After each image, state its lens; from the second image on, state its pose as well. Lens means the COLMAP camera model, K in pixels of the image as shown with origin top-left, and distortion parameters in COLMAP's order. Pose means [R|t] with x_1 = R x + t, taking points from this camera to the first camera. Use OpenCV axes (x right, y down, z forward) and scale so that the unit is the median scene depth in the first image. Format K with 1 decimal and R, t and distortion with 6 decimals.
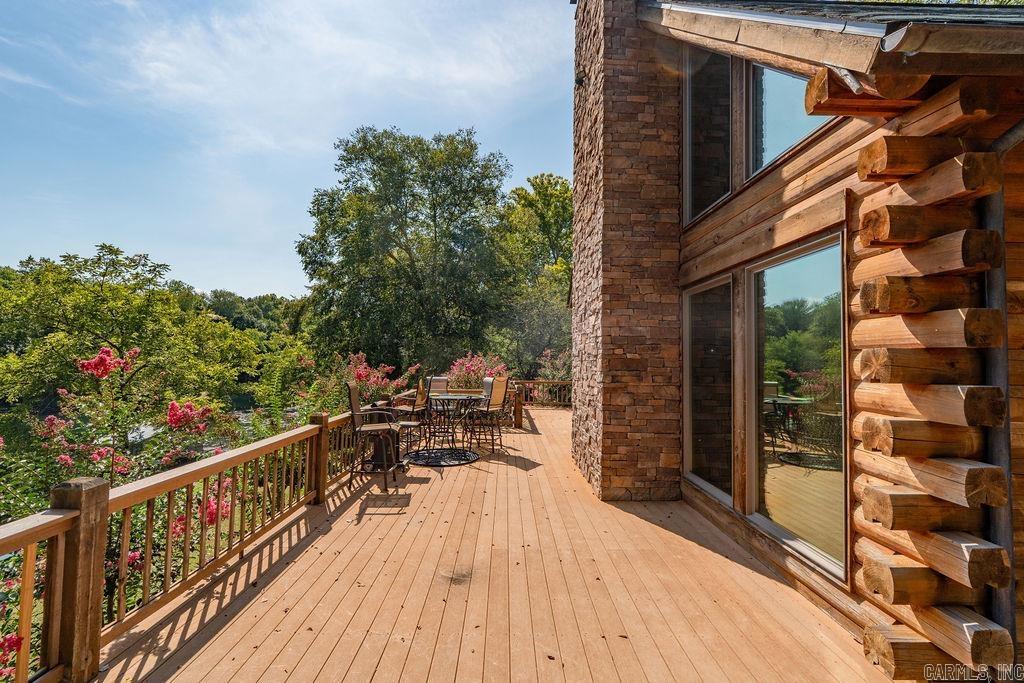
lens RADIAL K [[456.8, 0, 512.0], [0, 456.8, 341.5], [0, 0, 1]] dist [-0.001339, 0.000551]
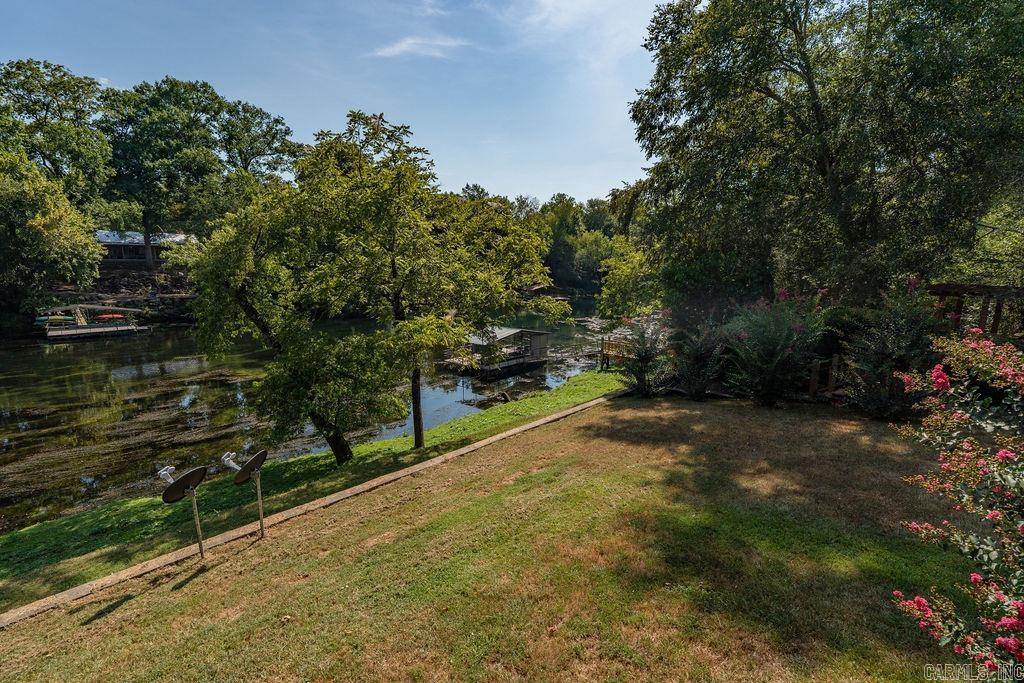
lens RADIAL K [[456.8, 0, 512.0], [0, 456.8, 341.5], [0, 0, 1]] dist [-0.001339, 0.000551]
pose [[0.720312, 0.122340, -0.682777, -0.058143], [0.016646, 0.980992, 0.193335, 0.011741], [0.693451, -0.150627, 0.704583, 0.279025]]
